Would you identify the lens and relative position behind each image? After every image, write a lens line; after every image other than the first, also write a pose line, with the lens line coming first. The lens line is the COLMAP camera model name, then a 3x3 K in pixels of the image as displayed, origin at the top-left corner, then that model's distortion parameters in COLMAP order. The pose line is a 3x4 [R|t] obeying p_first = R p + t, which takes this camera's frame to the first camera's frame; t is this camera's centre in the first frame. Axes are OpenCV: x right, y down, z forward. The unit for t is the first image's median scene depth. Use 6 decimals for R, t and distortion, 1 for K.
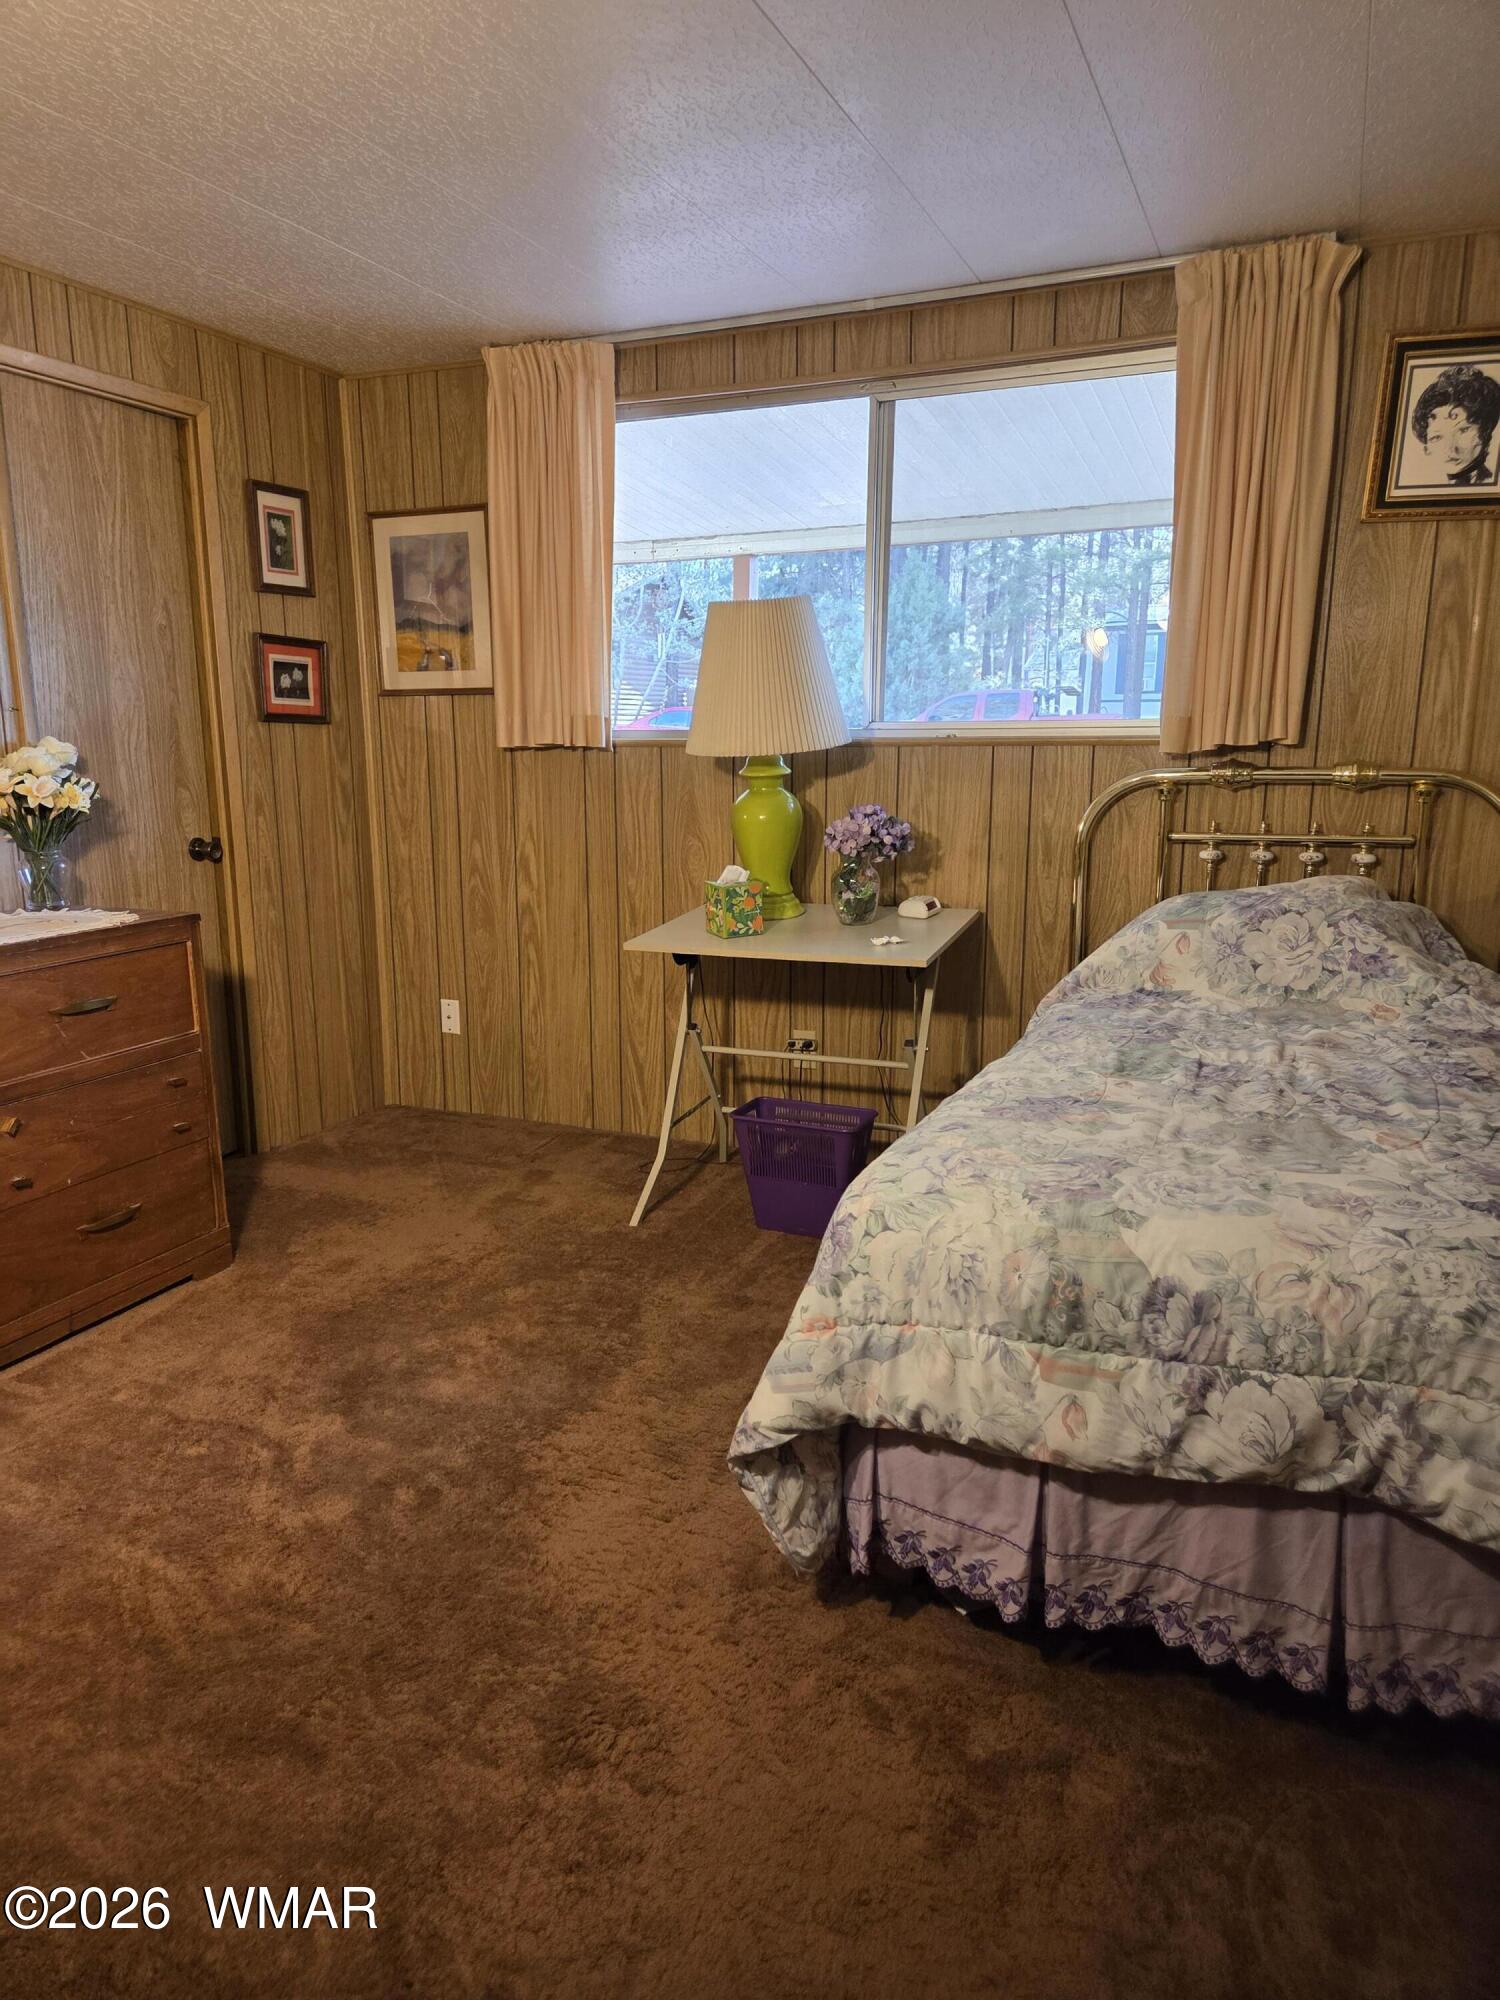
lens RADIAL K [[1333.2, 0, 733.3], [0, 1333.2, 1009.2], [0, 0, 1]] dist [0.077791, -0.070216]
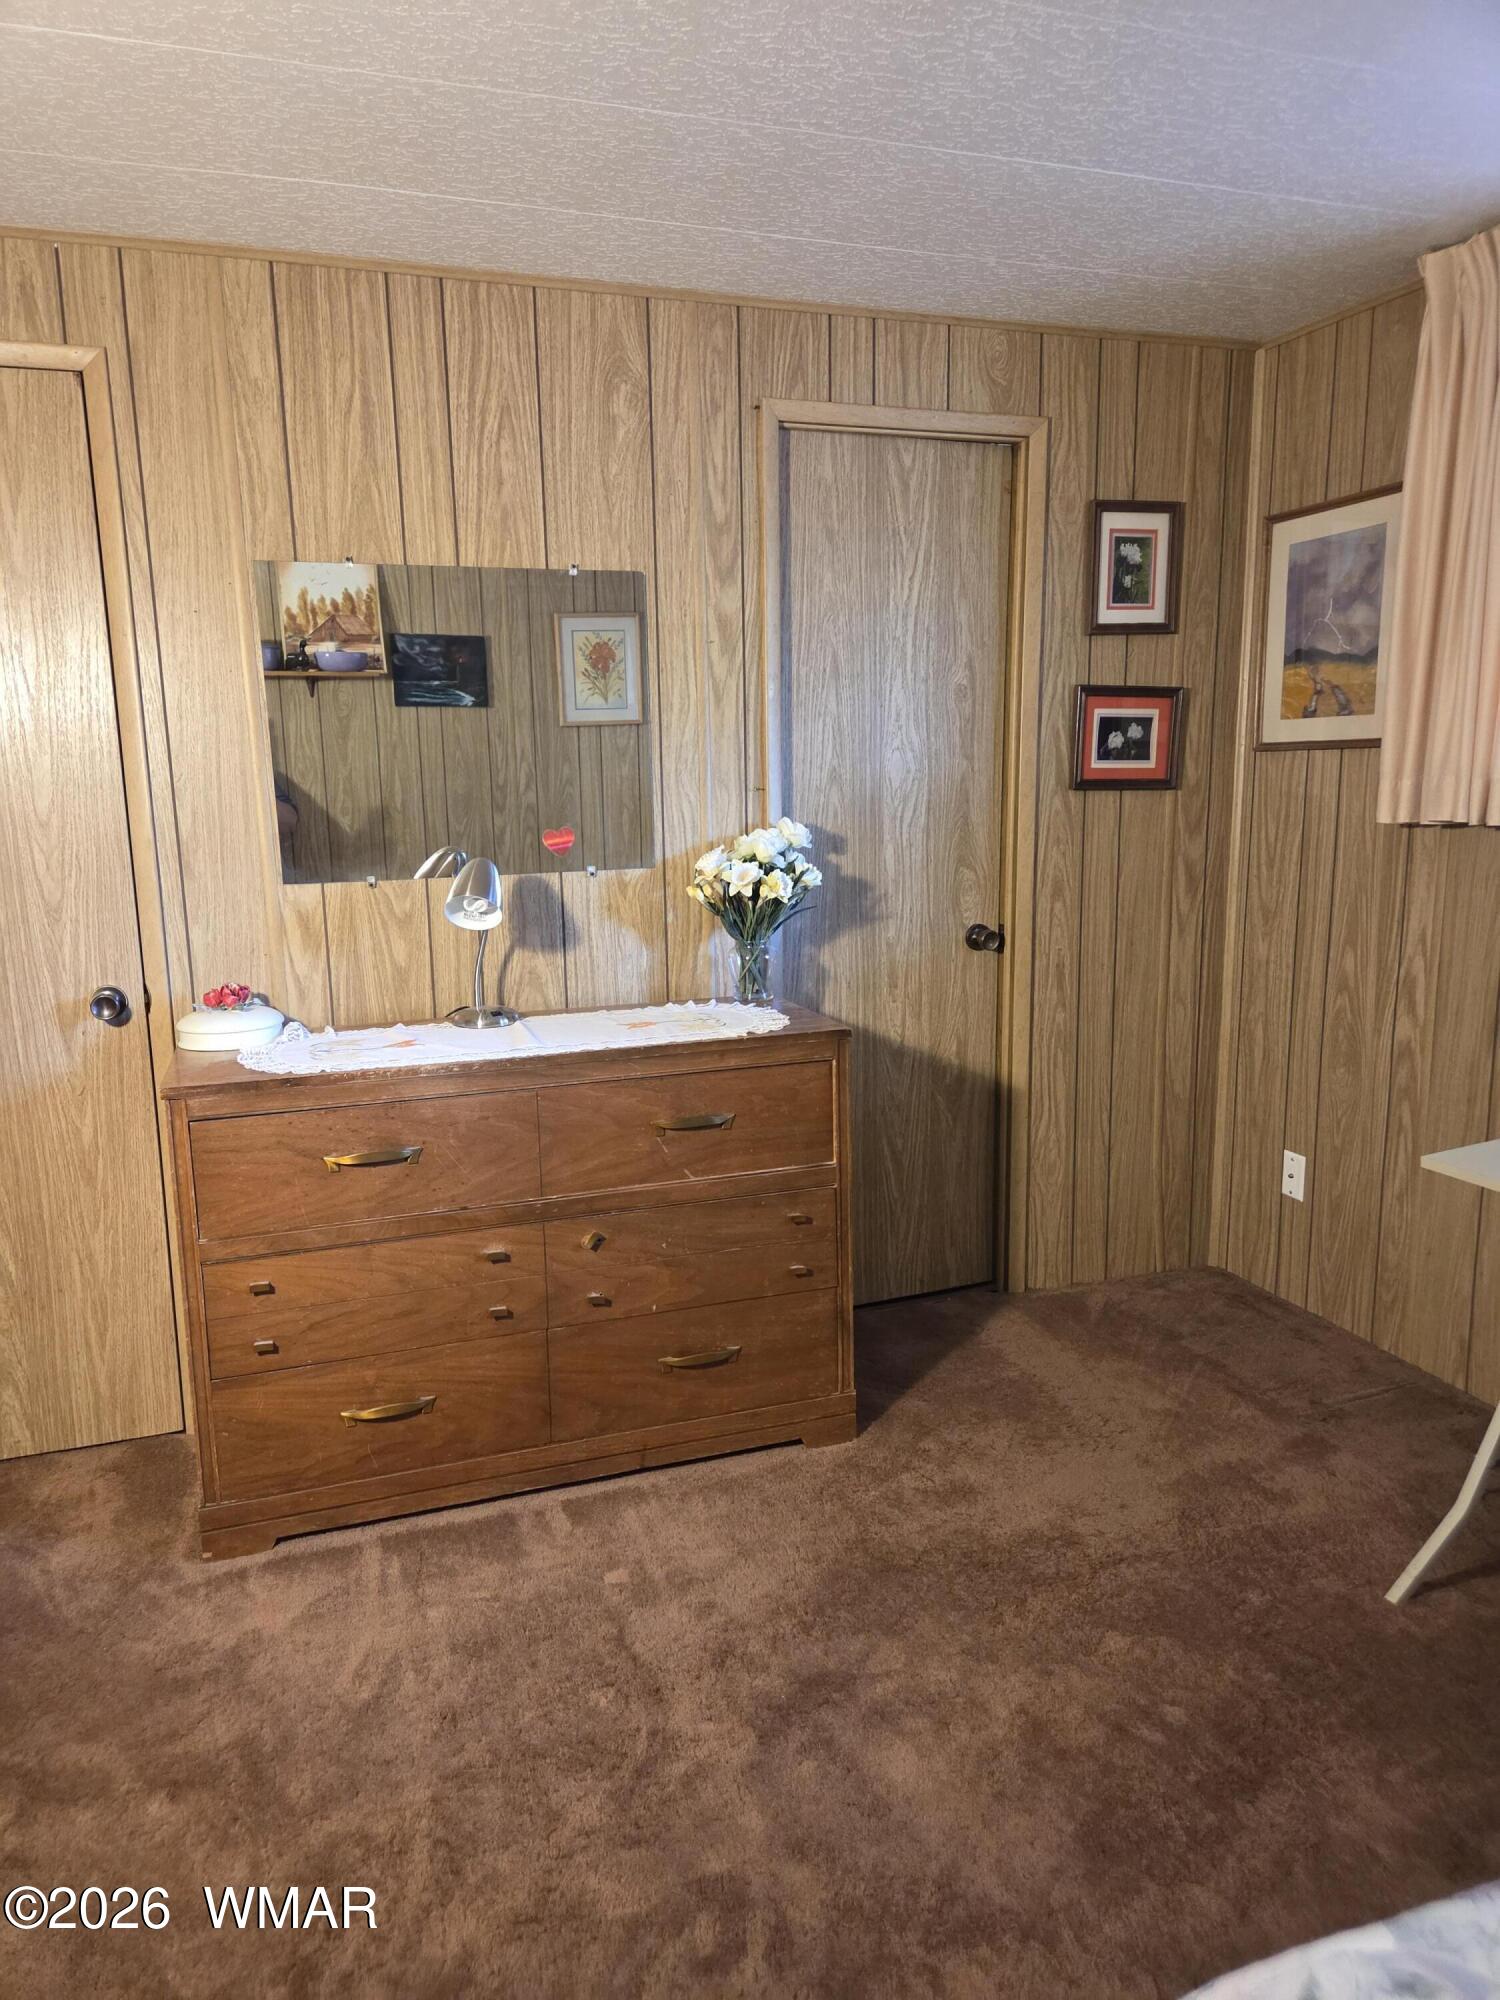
lens RADIAL K [[1333.2, 0, 752.7], [0, 1333.2, 1003.0], [0, 0, 1]] dist [0.077791, -0.070216]
pose [[0.674730, 0.125541, -0.727310, 0.139319], [-0.139612, 0.989347, 0.041252, -0.091300], [0.724740, 0.073707, 0.685068, 0.302558]]
